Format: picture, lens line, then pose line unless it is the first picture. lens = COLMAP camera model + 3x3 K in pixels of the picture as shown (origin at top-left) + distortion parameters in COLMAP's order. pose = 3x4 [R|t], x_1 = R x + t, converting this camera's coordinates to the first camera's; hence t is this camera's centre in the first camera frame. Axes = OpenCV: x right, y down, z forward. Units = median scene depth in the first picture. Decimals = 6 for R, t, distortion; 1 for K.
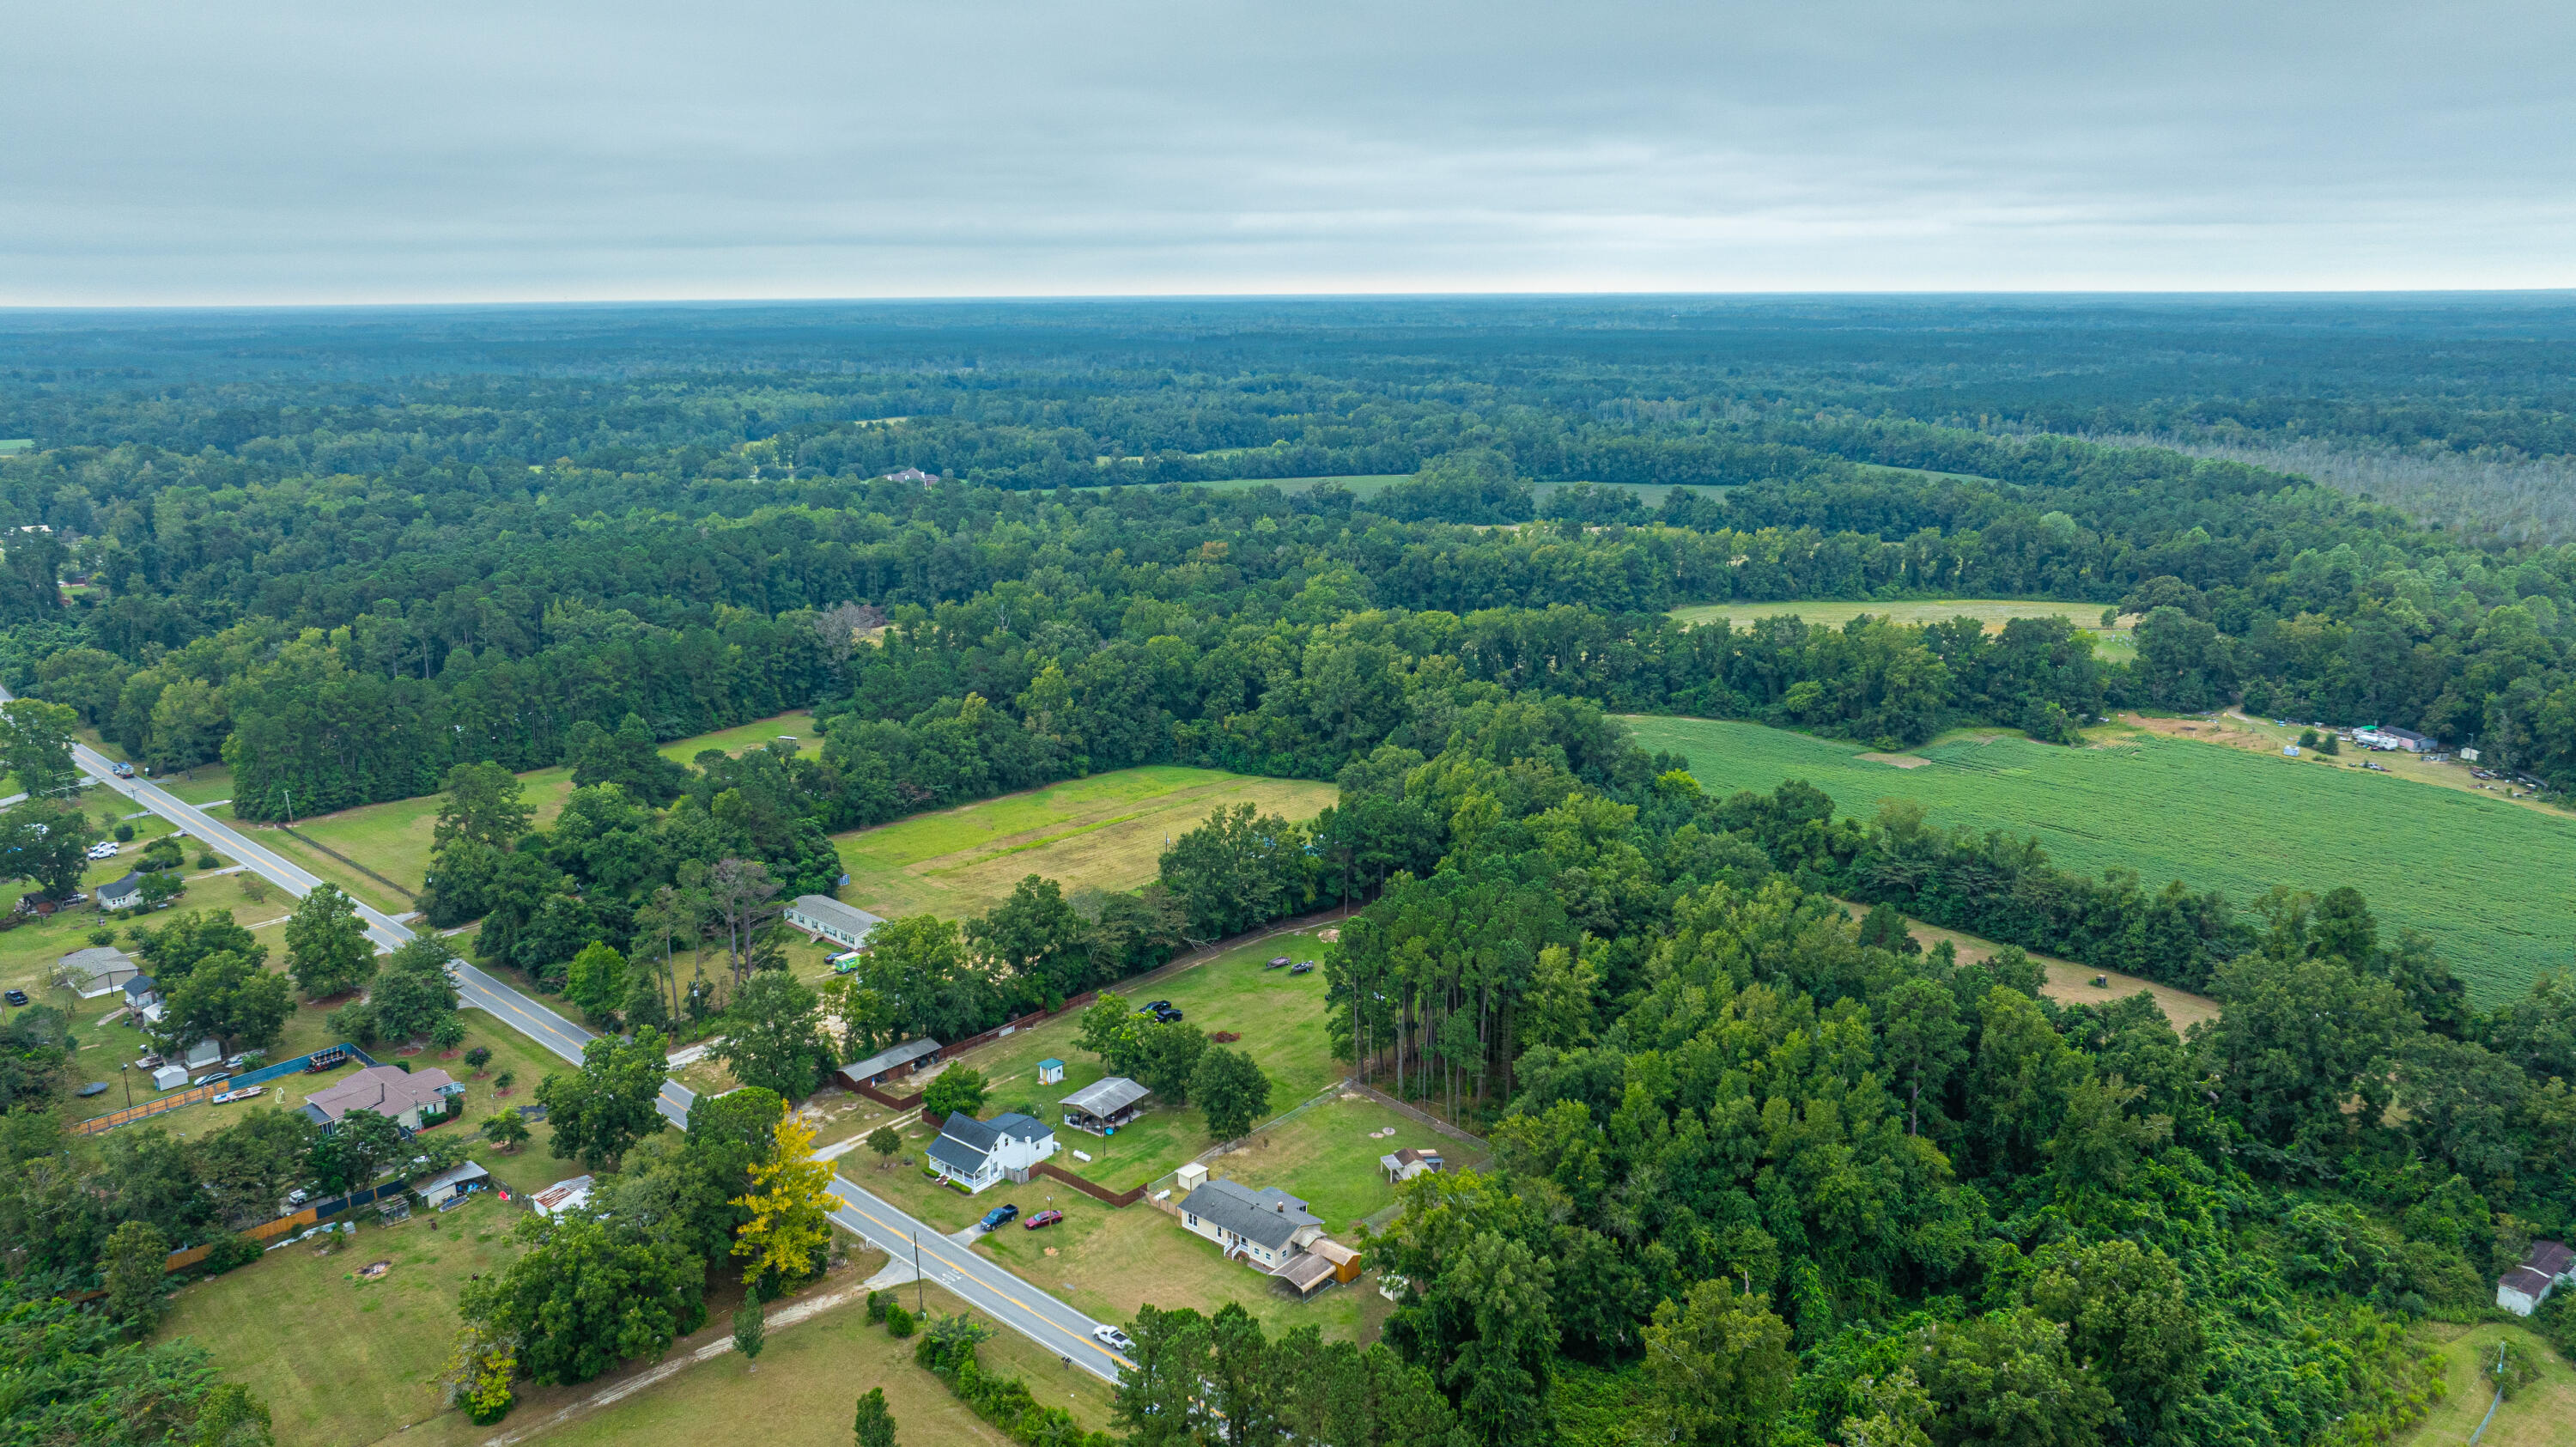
lens RADIAL K [[1812.7, 0, 1286.2], [0, 1812.7, 717.8], [0, 0, 1]] dist [-0.026721, 0.016043]
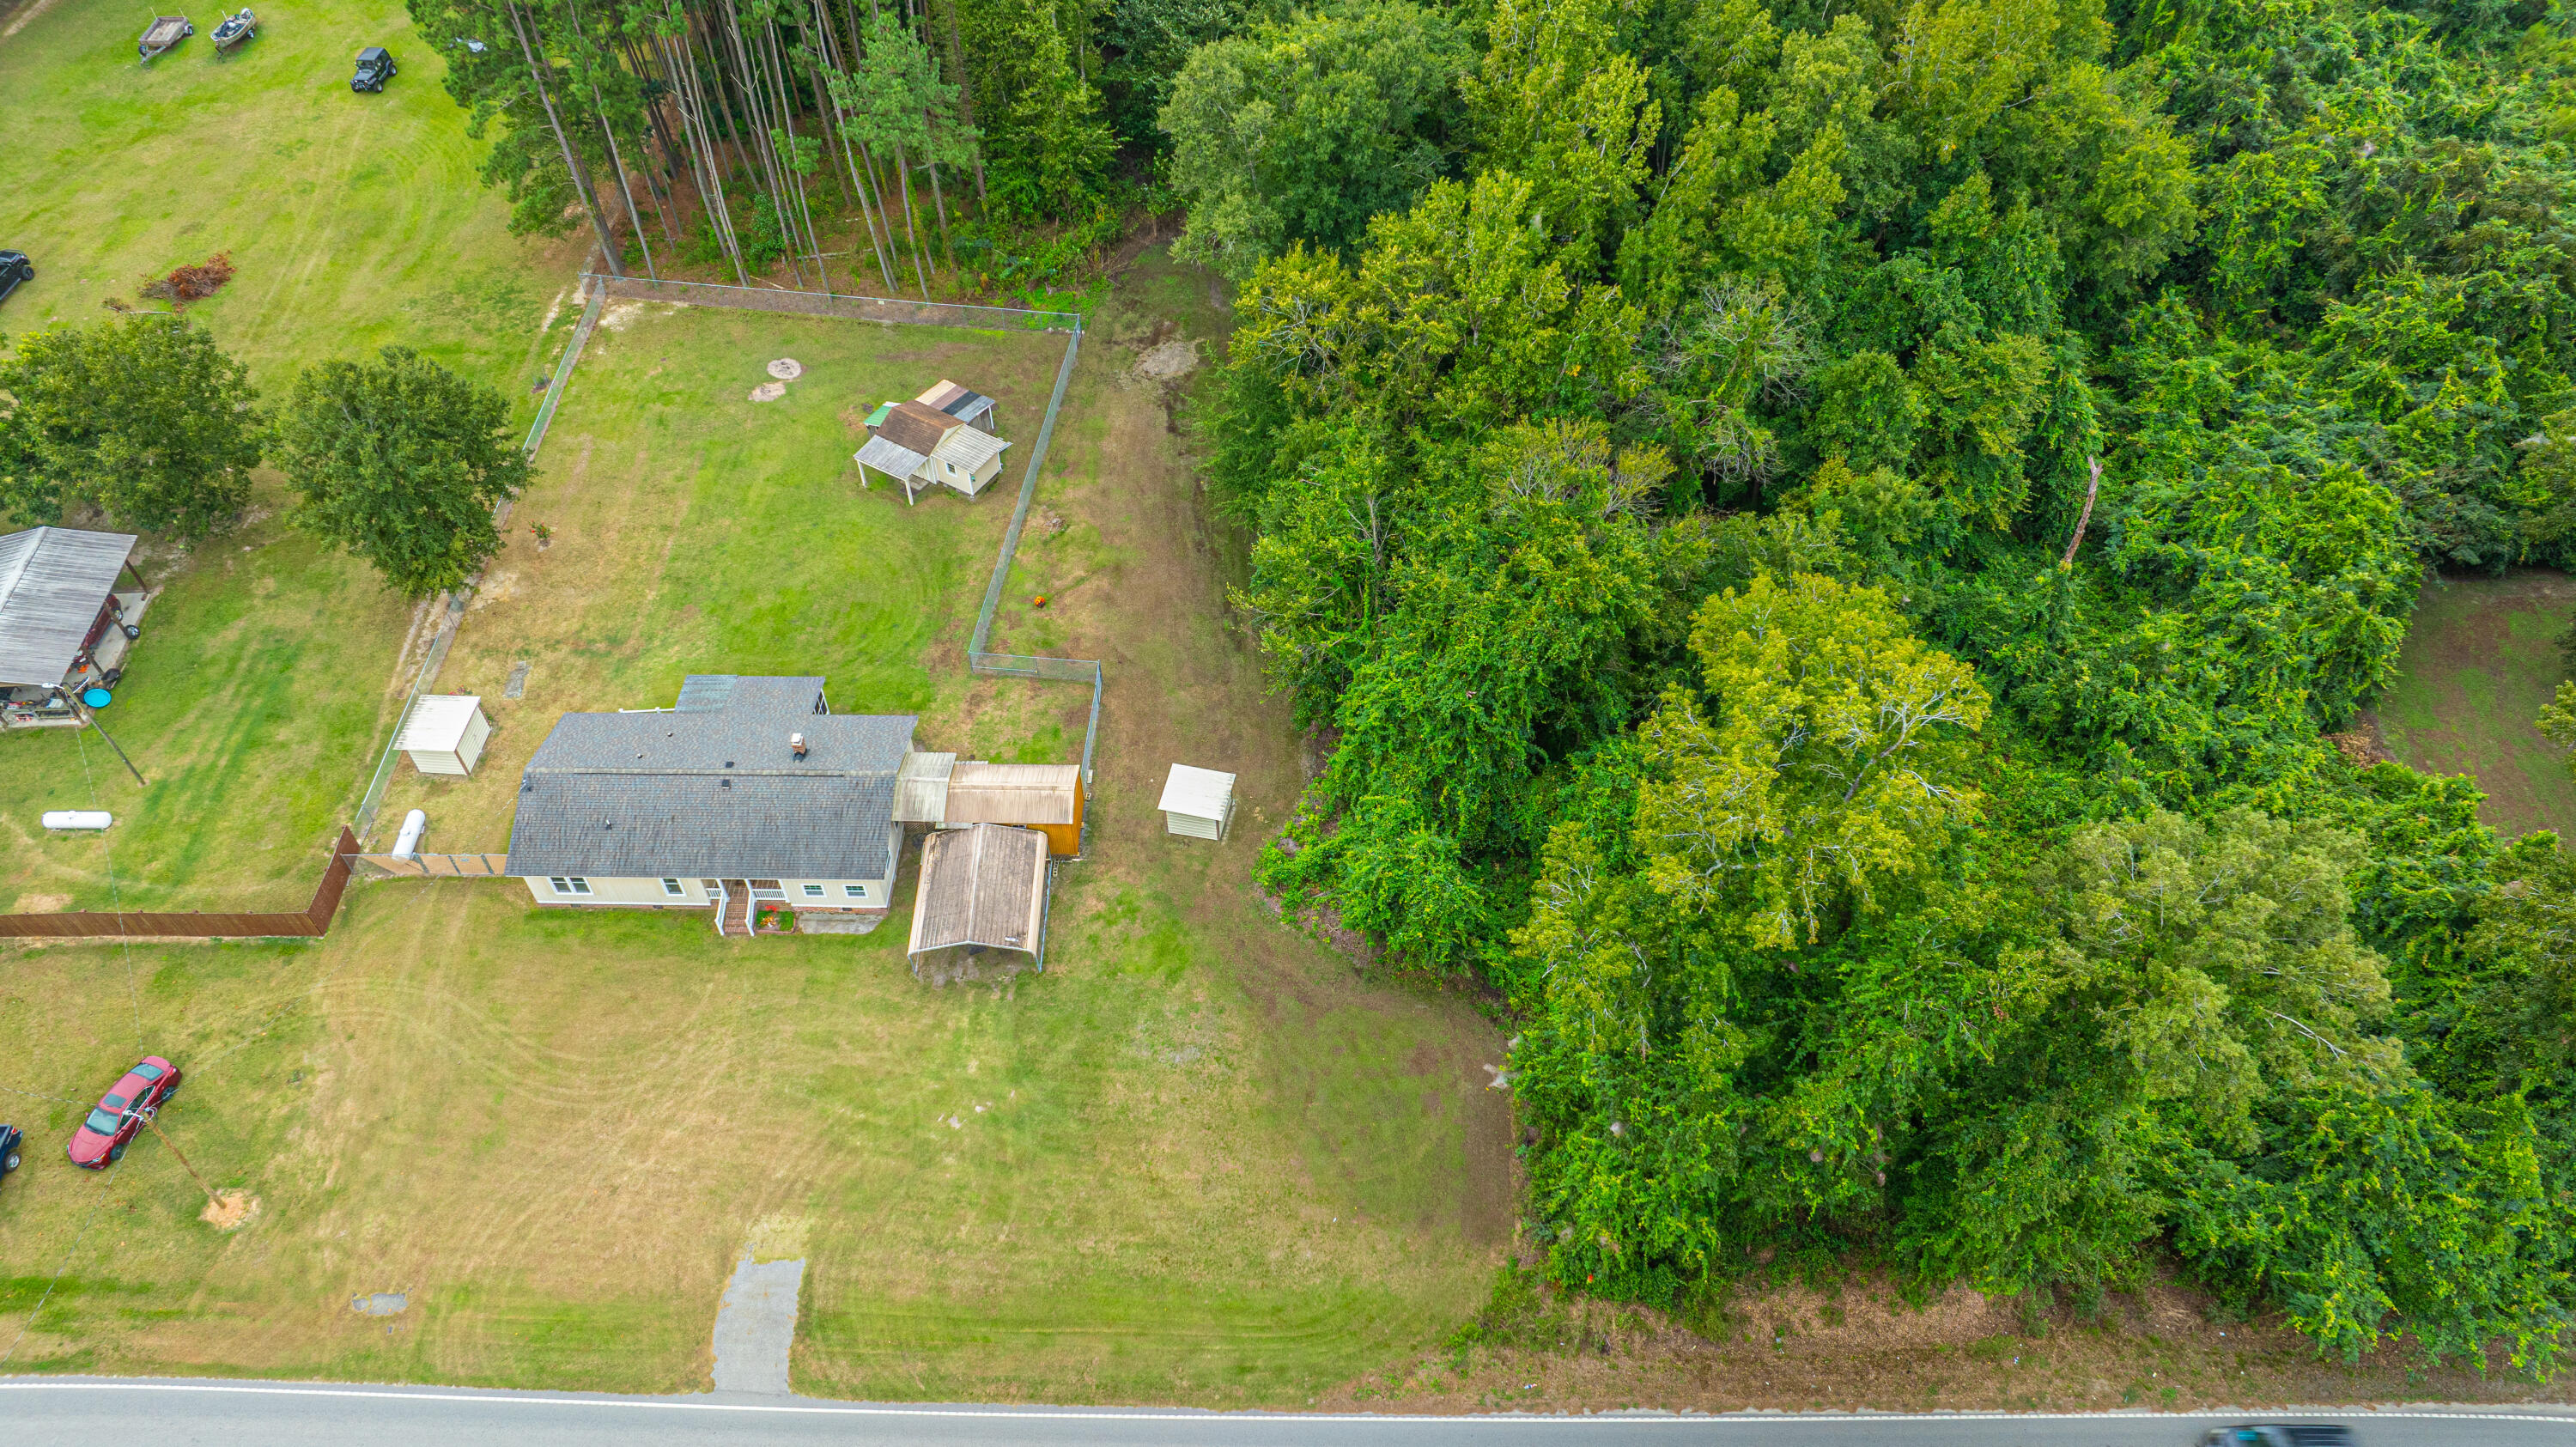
lens RADIAL K [[1812.7, 0, 1286.2], [0, 1812.7, 717.8], [0, 0, 1]] dist [-0.026721, 0.016043]
pose [[0.768847, -0.485699, 0.415896, -0.053932], [0.156535, 0.773590, 0.614049, 0.042437], [-0.619976, -0.407007, 0.670801, 0.497618]]
